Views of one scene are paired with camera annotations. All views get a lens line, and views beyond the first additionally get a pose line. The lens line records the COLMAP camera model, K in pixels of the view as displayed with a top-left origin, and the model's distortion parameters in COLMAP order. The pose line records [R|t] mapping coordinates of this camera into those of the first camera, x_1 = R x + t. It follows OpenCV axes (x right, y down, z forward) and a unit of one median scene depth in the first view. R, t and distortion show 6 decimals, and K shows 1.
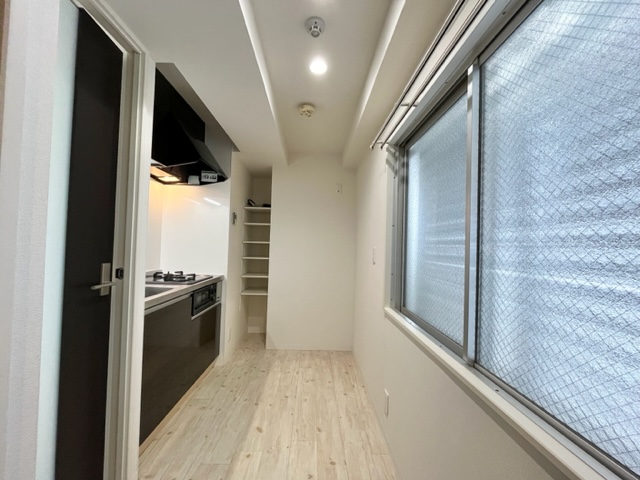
lens RADIAL K [[258.2, 0, 319.8], [0, 258.2, 240.7], [0, 0, 1]] dist [0.000248, 0.000053]
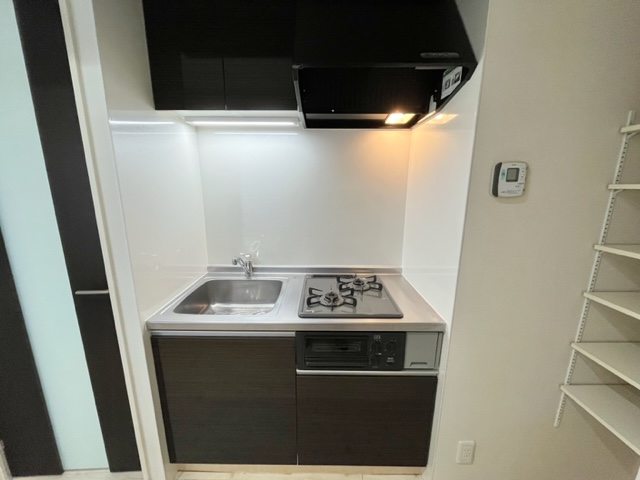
lens RADIAL K [[258.2, 0, 319.1], [0, 258.2, 239.1], [0, 0, 1]] dist [0.000248, 0.000053]
pose [[-0.026199, 0.190768, -0.981286, 0.025198], [0.015880, 0.981578, 0.190400, -0.087628], [0.999531, -0.010594, -0.028745, 0.831260]]
